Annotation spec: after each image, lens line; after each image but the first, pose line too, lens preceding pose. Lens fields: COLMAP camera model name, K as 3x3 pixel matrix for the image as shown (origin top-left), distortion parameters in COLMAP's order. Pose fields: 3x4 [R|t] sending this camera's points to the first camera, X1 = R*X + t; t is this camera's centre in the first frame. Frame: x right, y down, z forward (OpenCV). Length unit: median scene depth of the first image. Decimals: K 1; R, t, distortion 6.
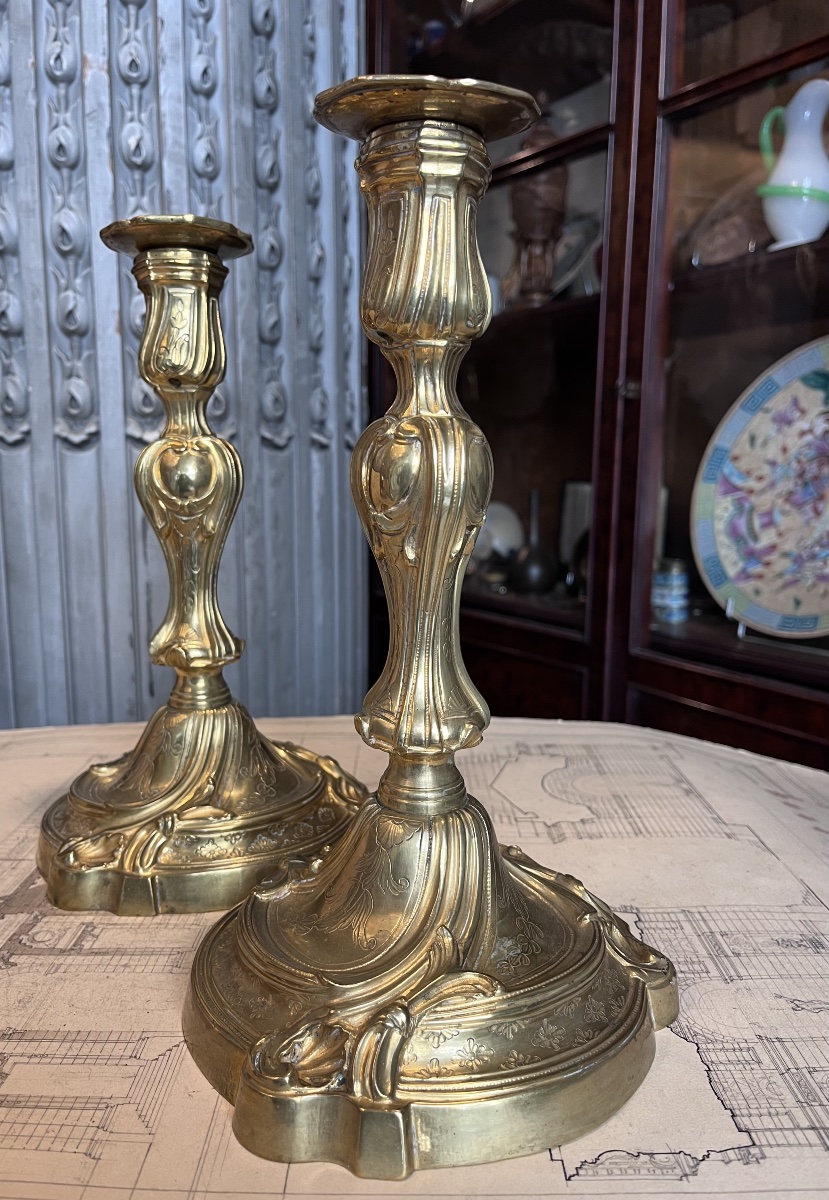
lens RADIAL K [[964.7, 0, 398.6], [0, 964.7, 602.1], [0, 0, 1]] dist [0.040588, -0.073121]
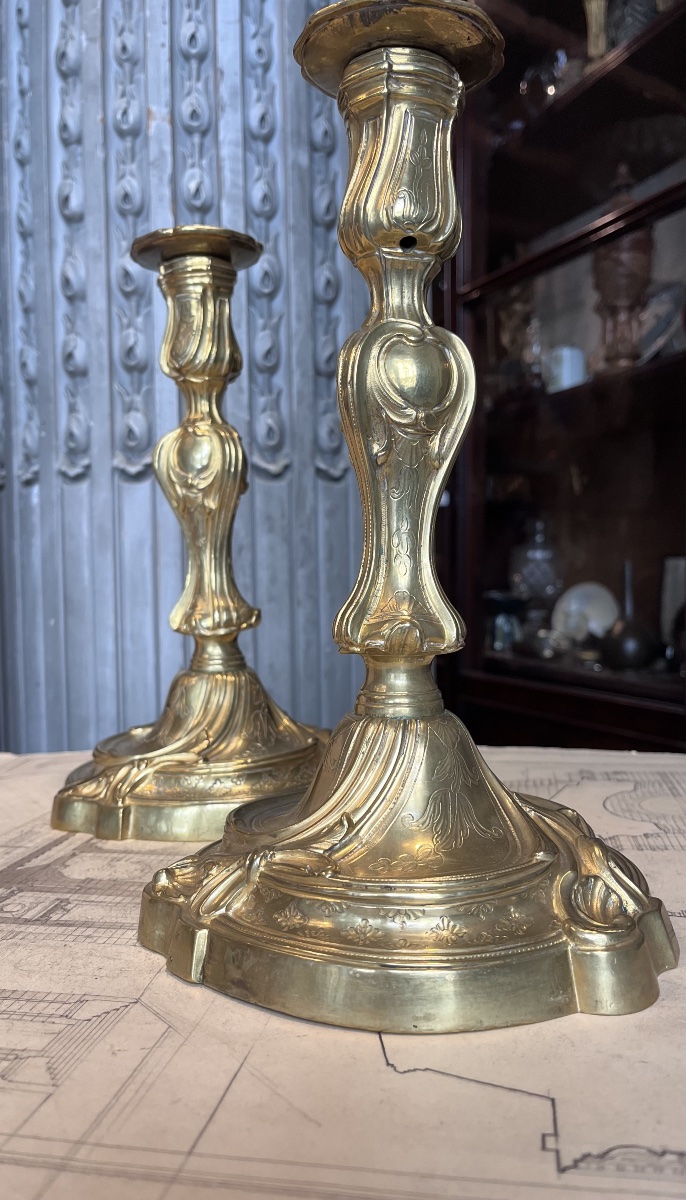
lens RADIAL K [[963.3, 0, 343.1], [0, 963.3, 604.2], [0, 0, 1]] dist [0.020078, -0.043082]
pose [[0.985675, -0.012260, -0.168209, 0.051069], [-0.008180, 0.992705, -0.120289, 0.090175], [0.168456, 0.119941, 0.978385, 0.070829]]
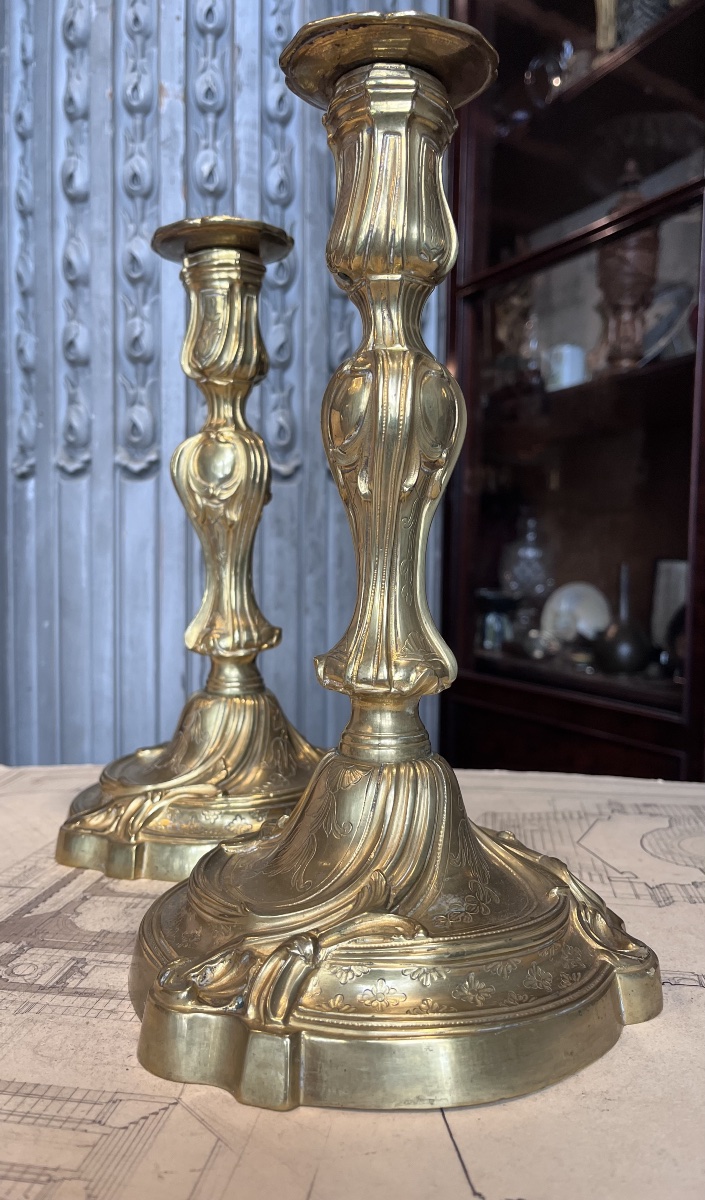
lens RADIAL K [[958.3, 0, 349.4], [0, 958.3, 605.8], [0, 0, 1]] dist [0.027028, -0.062103]
pose [[0.990663, 0.014368, -0.135574, 0.007750], [-0.028518, 0.994271, -0.103010, 0.060383], [0.133317, 0.105914, 0.985398, 0.106361]]
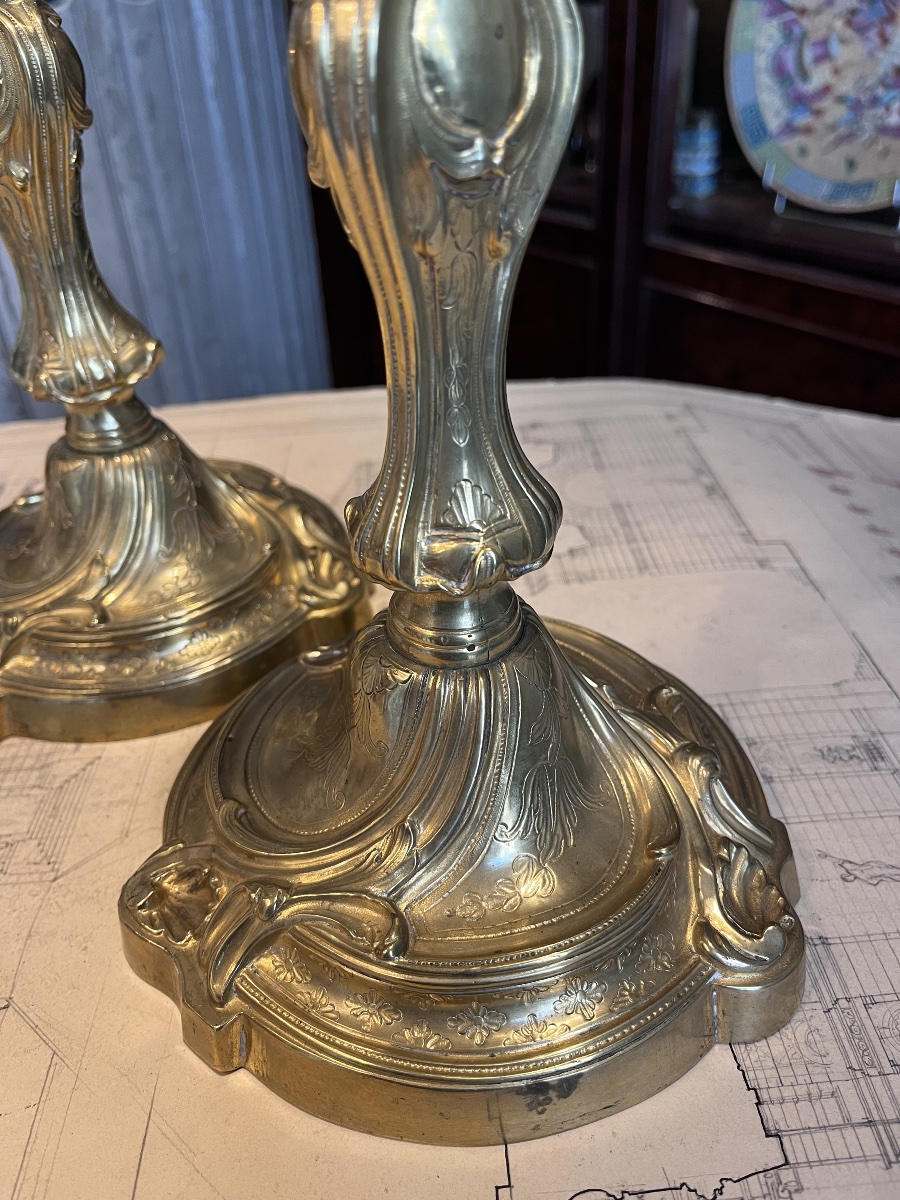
lens RADIAL K [[949.5, 0, 460.6], [0, 949.5, 618.3], [0, 0, 1]] dist [0.067599, -0.127278]
pose [[0.996386, -0.081280, 0.024681, 0.055566], [0.062579, 0.898848, 0.433770, -0.041544], [-0.057441, -0.430658, 0.900686, 0.212495]]
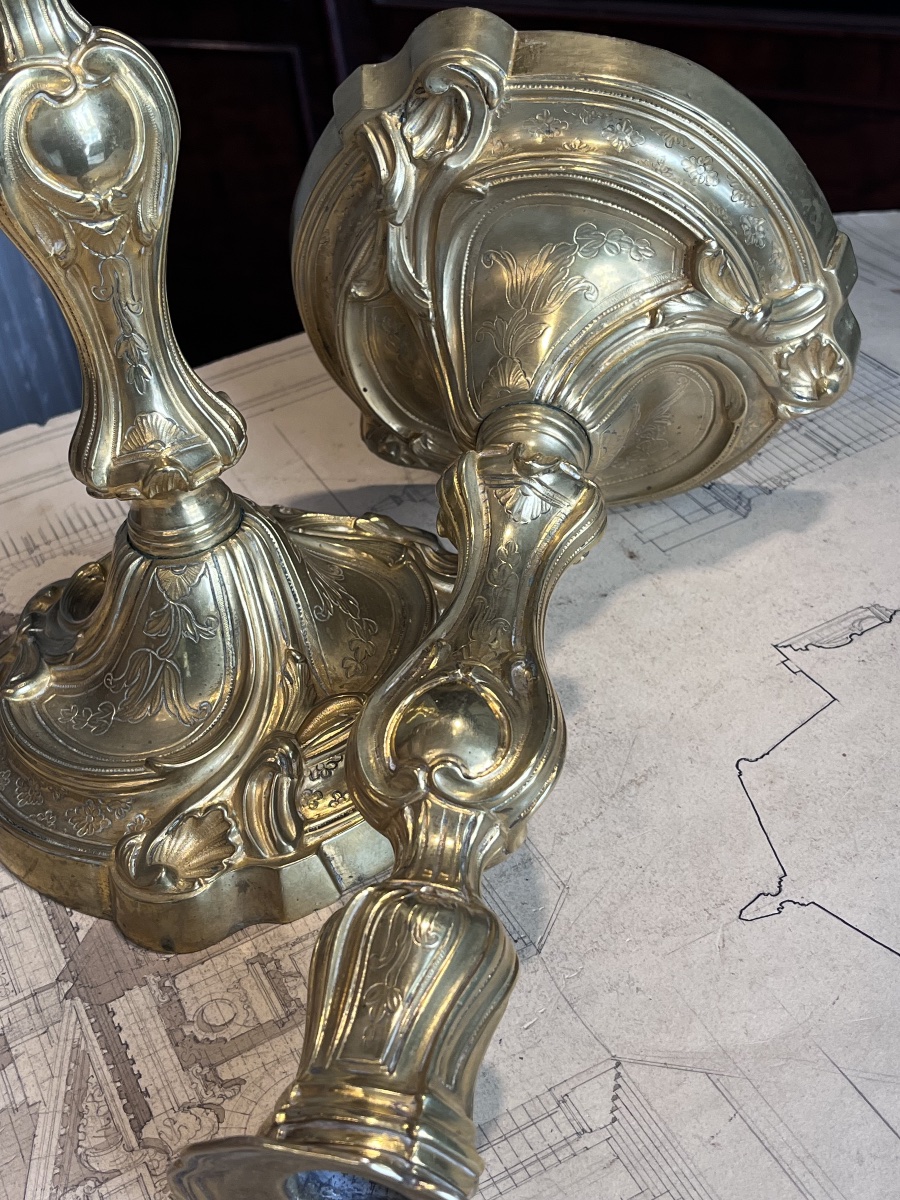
lens RADIAL K [[1689.4, 0, 479.5], [0, 1689.4, 621.8], [0, 0, 1]] dist [0.048053, 0.000000]
pose [[0.872857, -0.377112, 0.309690, -0.247215], [0.192699, 0.849437, 0.491247, -0.187469], [-0.448317, -0.369111, 0.814106, 0.086220]]
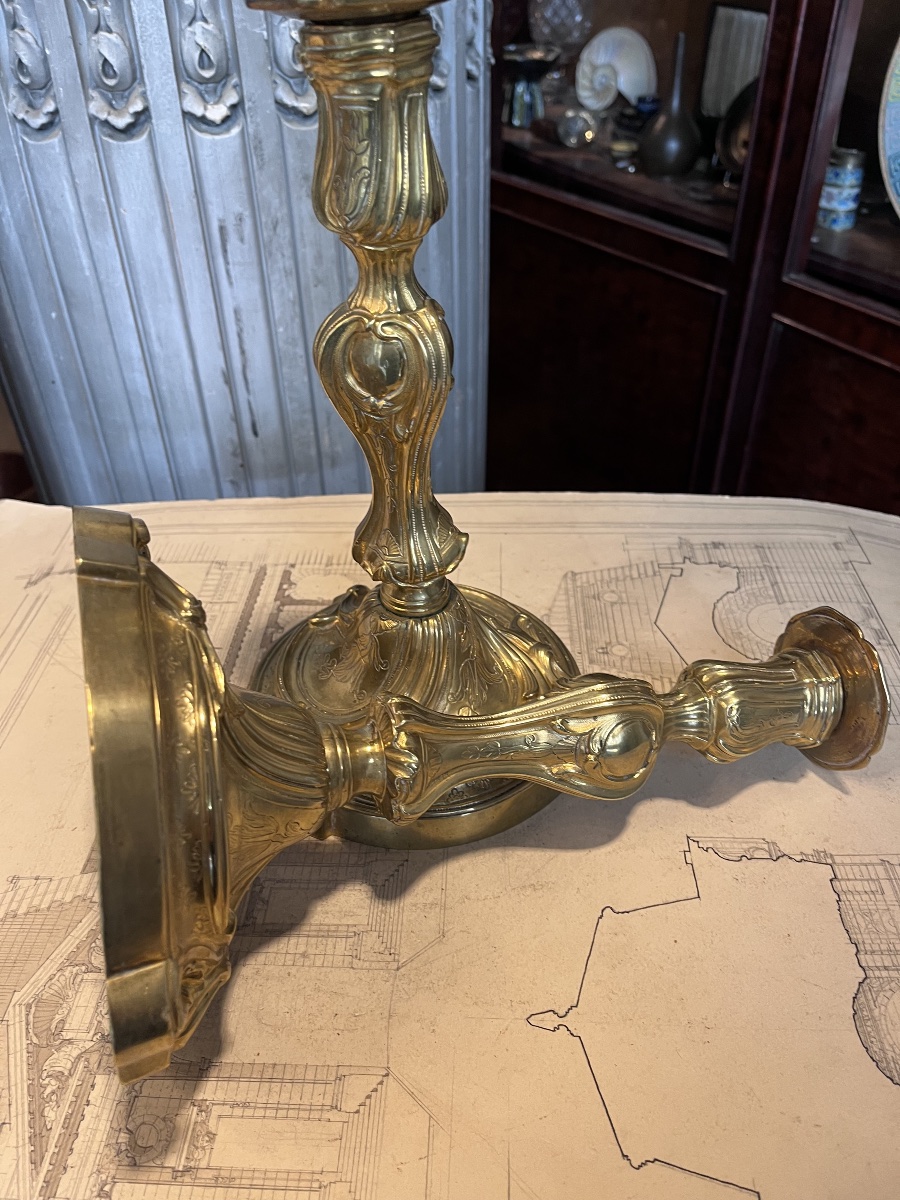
lens RADIAL K [[949.5, 0, 442.3], [0, 949.5, 617.3], [0, 0, 1]] dist [0.067599, -0.127278]
pose [[0.999274, -0.000177, -0.038092, -0.053710], [0.019140, 0.866914, 0.498090, -0.201895], [0.032934, -0.498458, 0.866288, 0.172698]]
